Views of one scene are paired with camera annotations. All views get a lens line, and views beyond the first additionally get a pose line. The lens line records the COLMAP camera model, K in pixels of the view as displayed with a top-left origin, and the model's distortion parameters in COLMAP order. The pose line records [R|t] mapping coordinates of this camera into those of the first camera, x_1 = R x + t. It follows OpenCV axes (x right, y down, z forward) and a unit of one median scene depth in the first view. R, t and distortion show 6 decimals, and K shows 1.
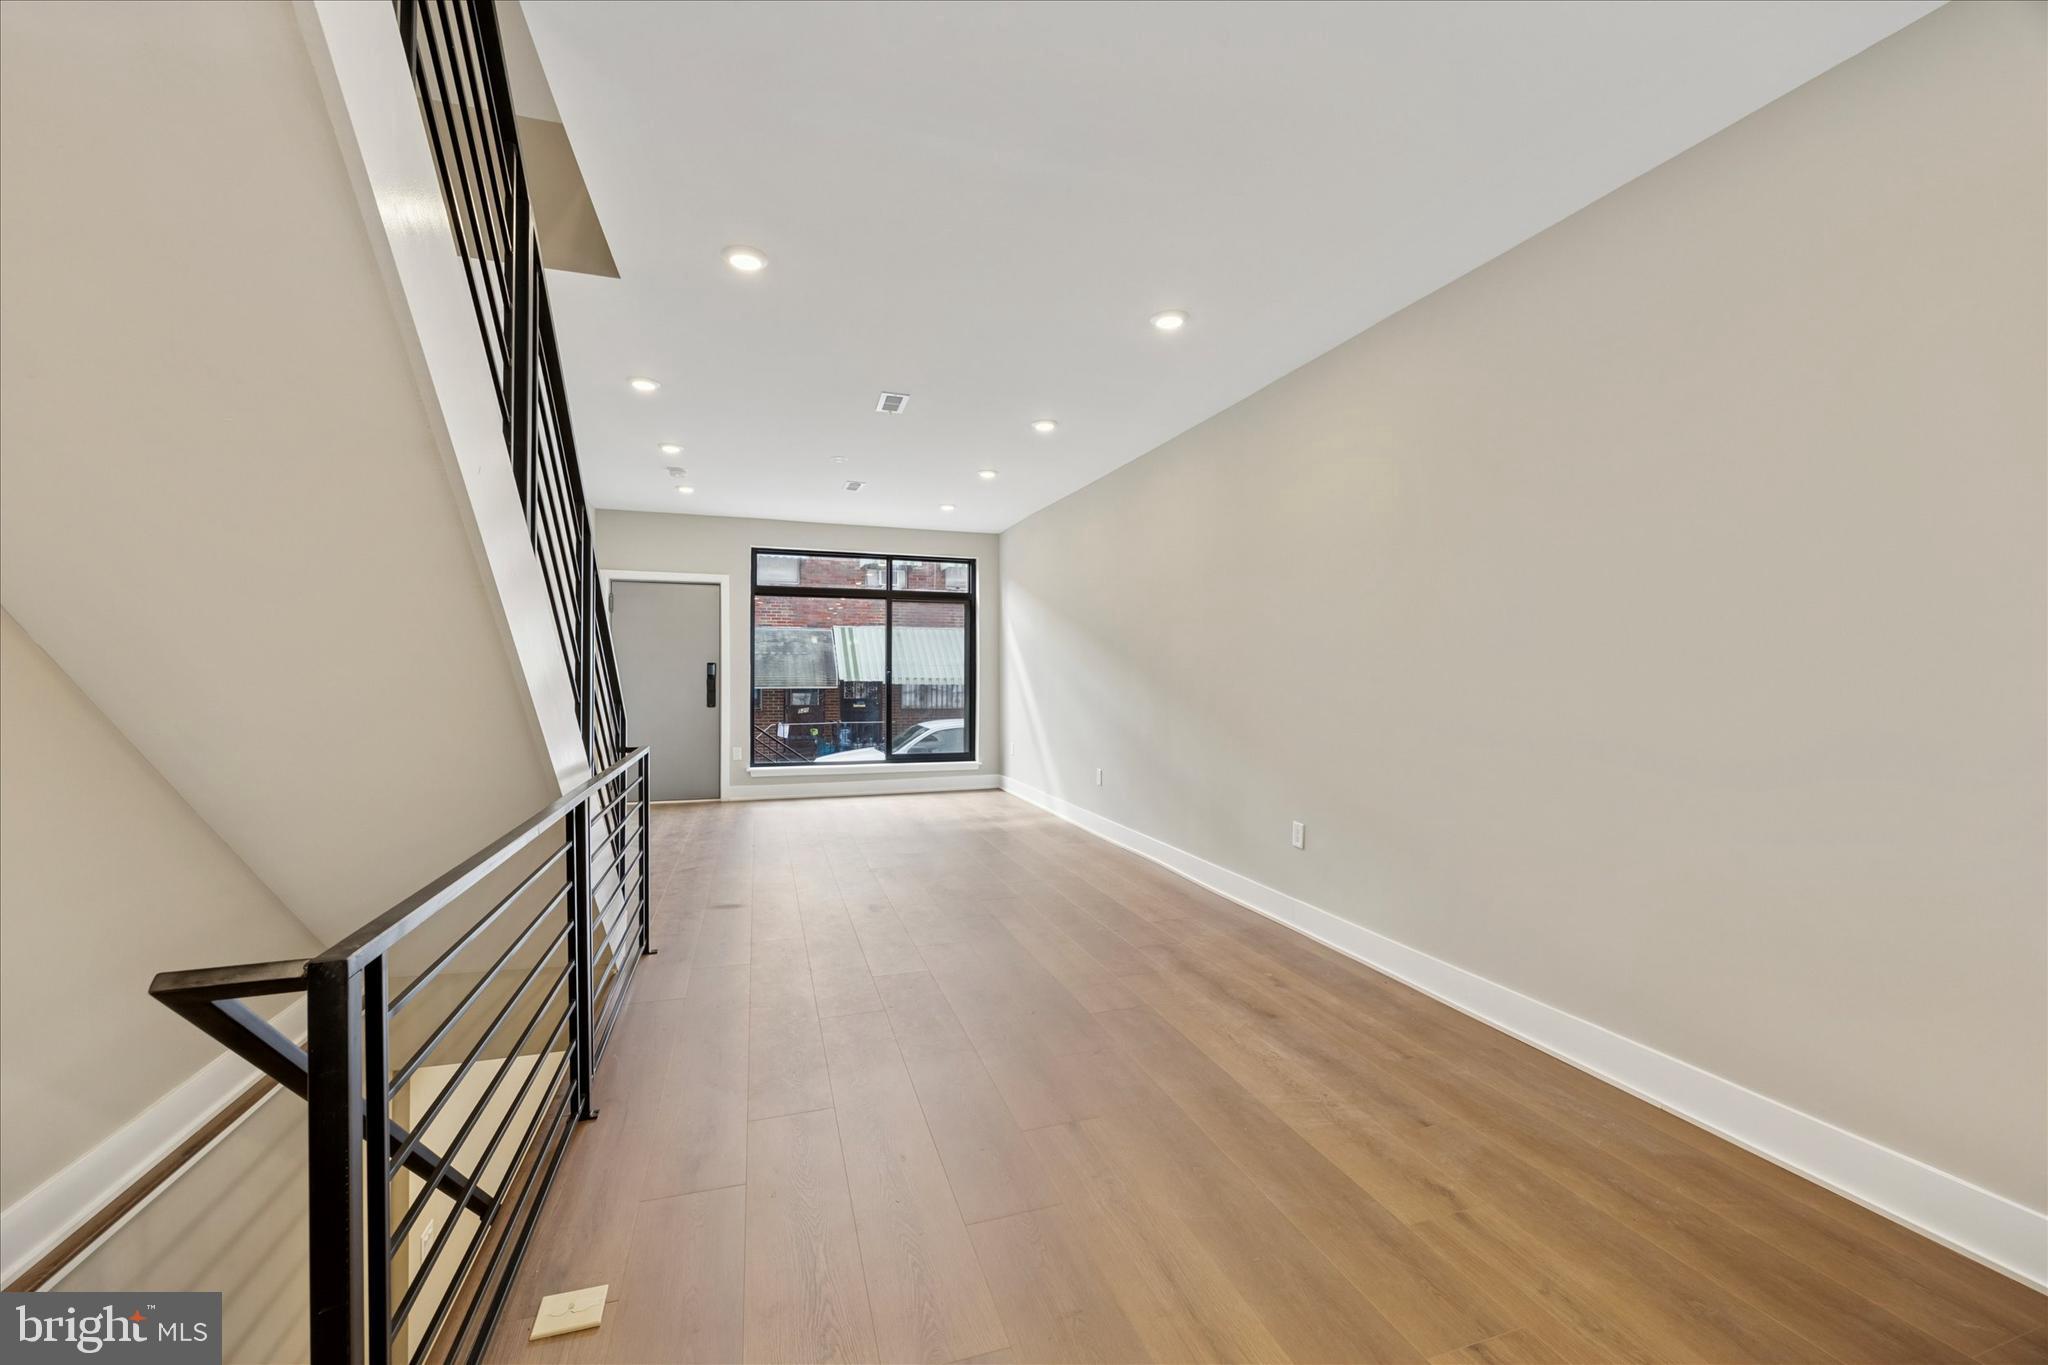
lens RADIAL K [[789.7, 0, 1024.1], [0, 789.7, 675.3], [0, 0, 1]] dist [-0.001119, 0.000401]
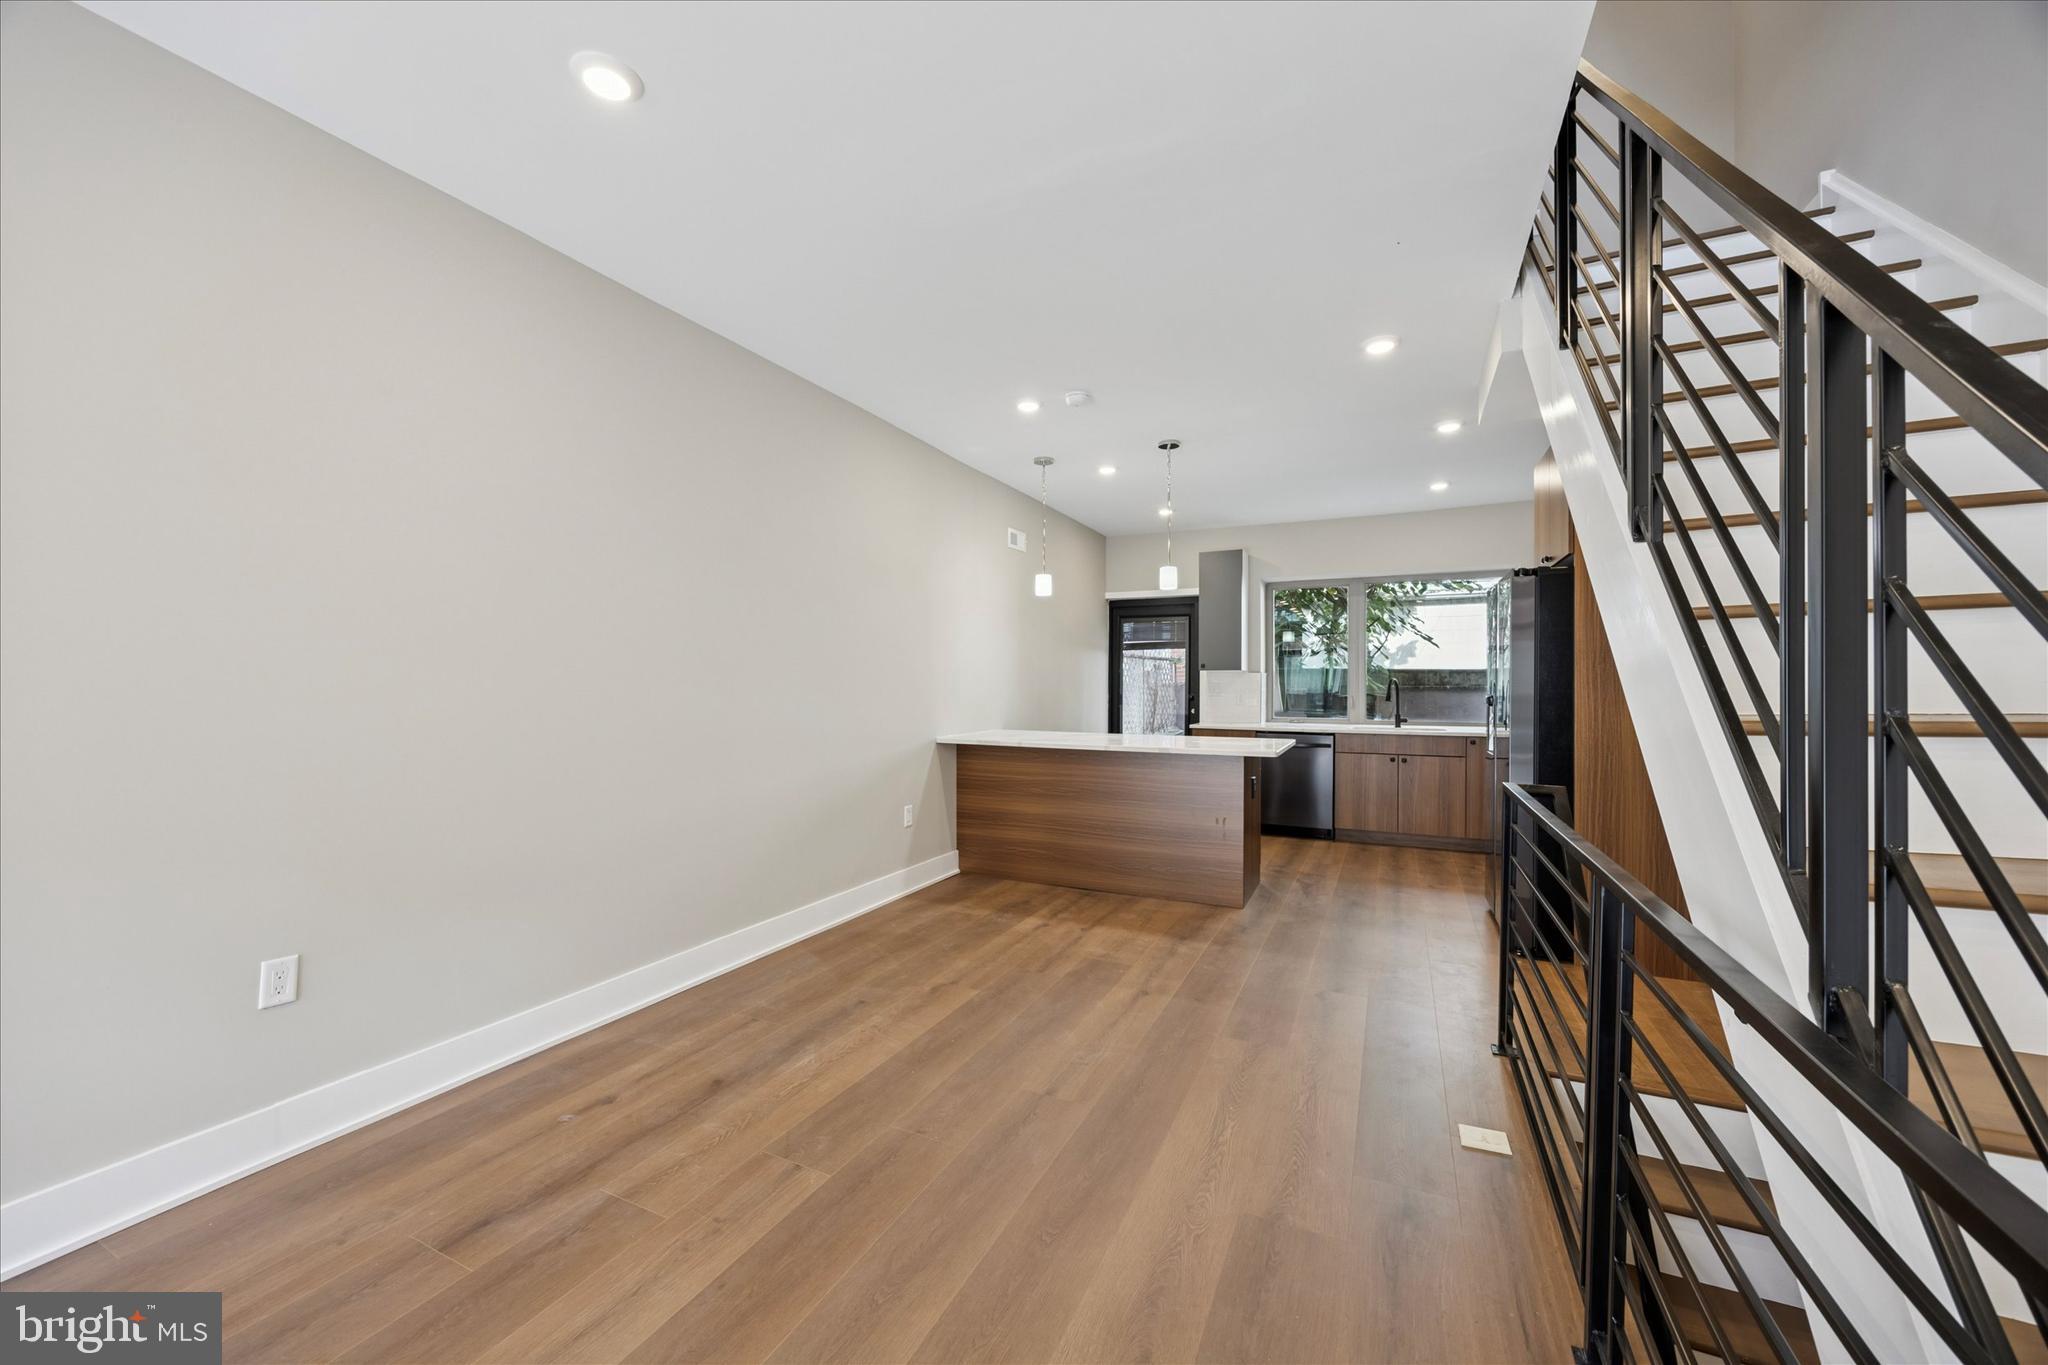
lens RADIAL K [[789.7, 0, 1024.5], [0, 789.7, 685.3], [0, 0, 1]] dist [-0.001119, 0.000401]
pose [[-0.719919, -0.010668, 0.693976, -0.192850], [-0.006695, 0.999942, 0.008425, -0.002454], [-0.694026, 0.001419, -0.719949, 0.521714]]
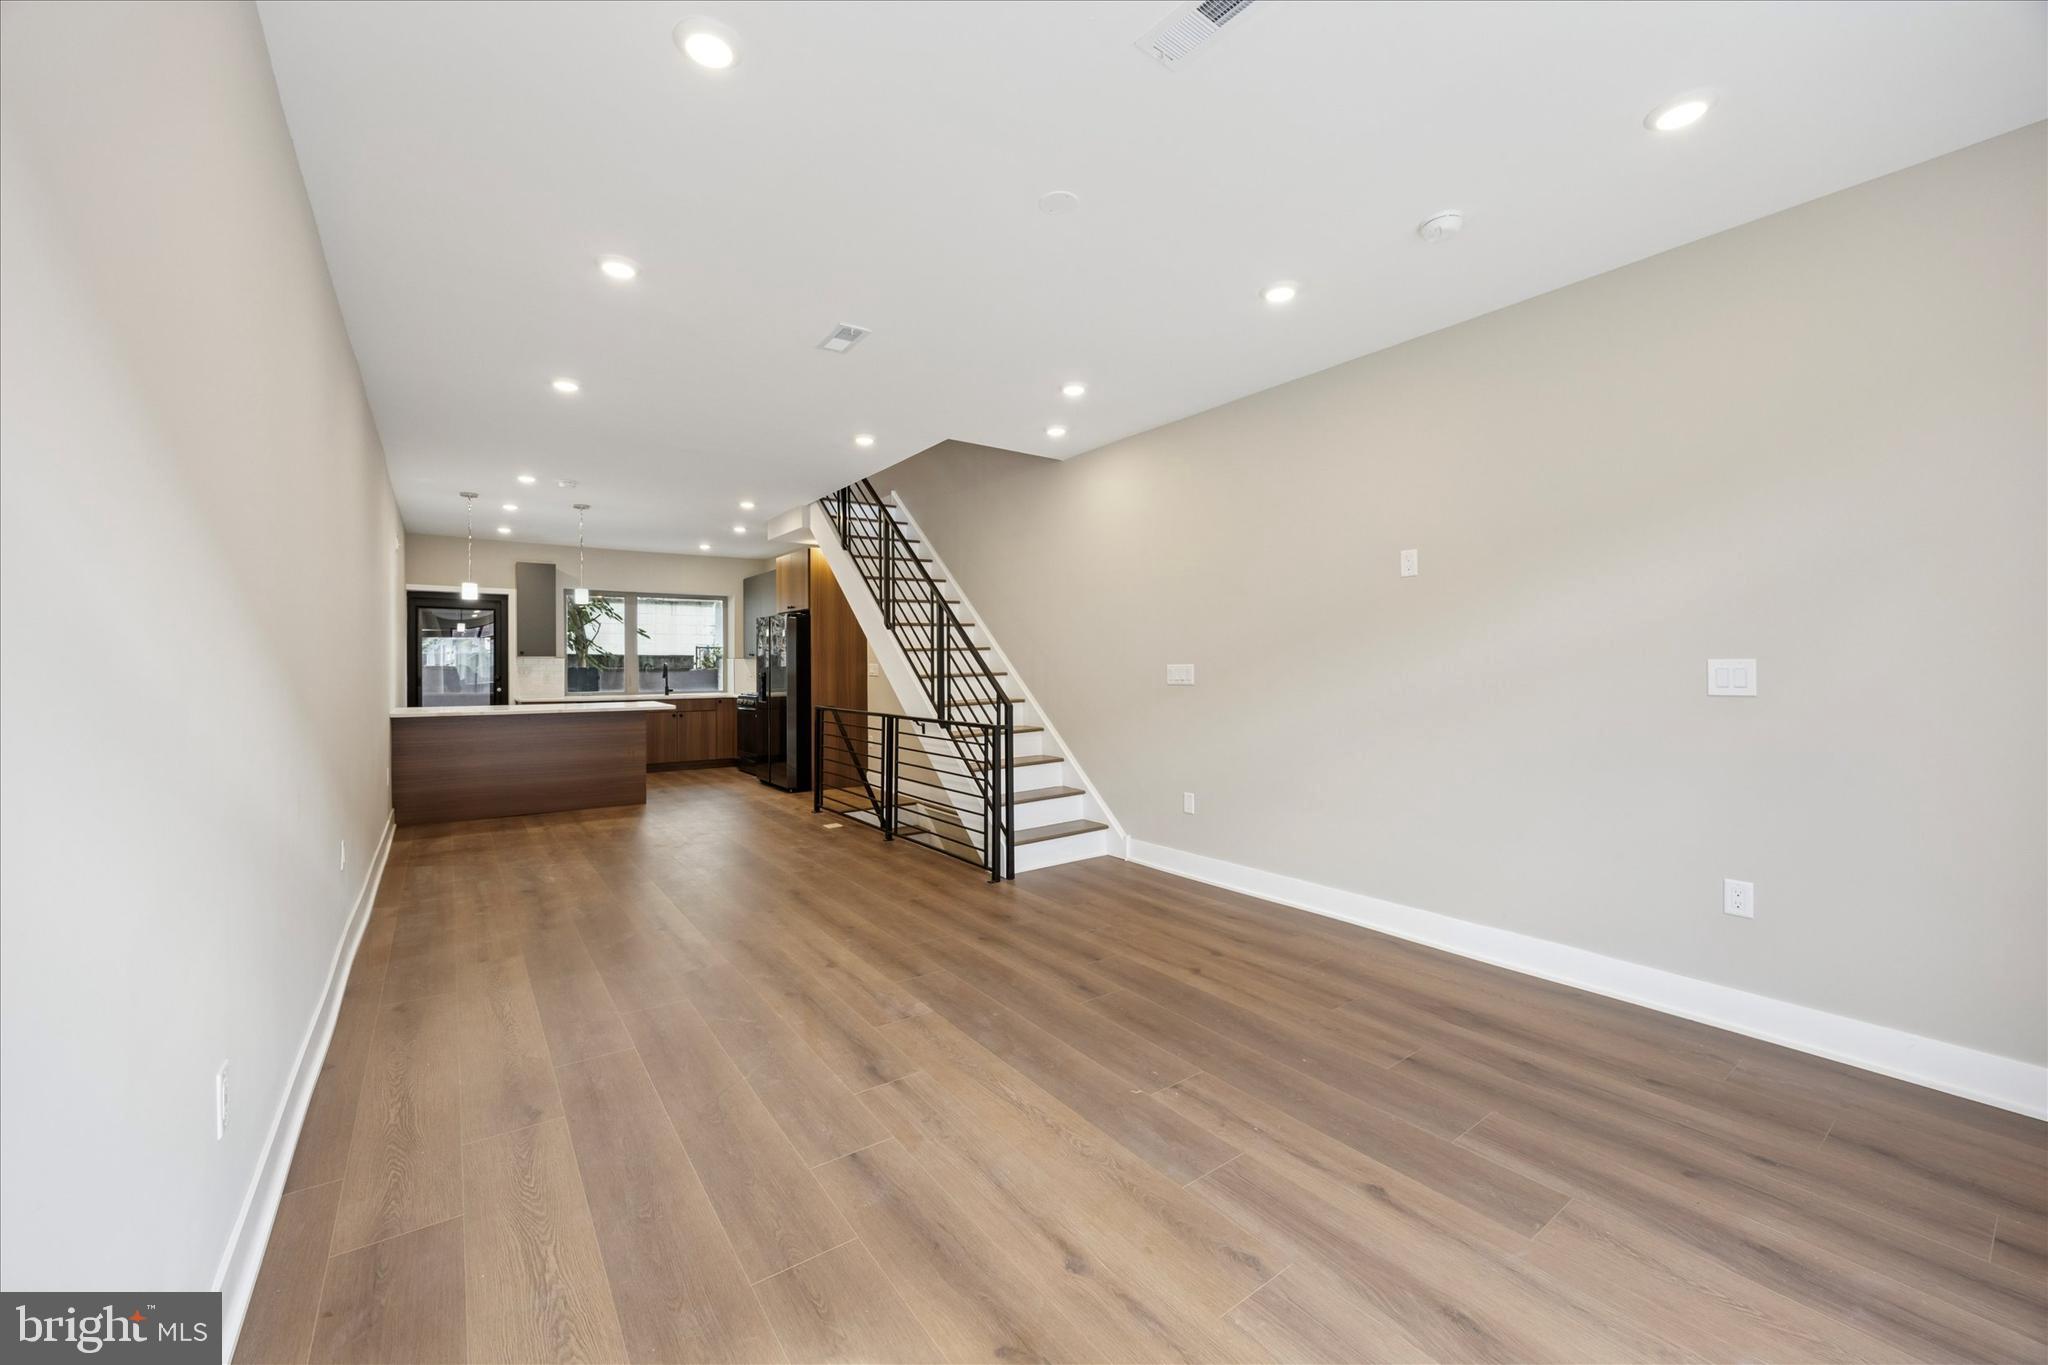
lens RADIAL K [[789.7, 0, 1032.7], [0, 789.7, 669.9], [0, 0, 1]] dist [-0.001119, 0.000401]
pose [[-0.948130, -0.003434, -0.317863, -0.052347], [-0.005785, 0.999962, 0.006453, -0.005118], [0.317829, 0.007957, -0.948115, 1.023555]]
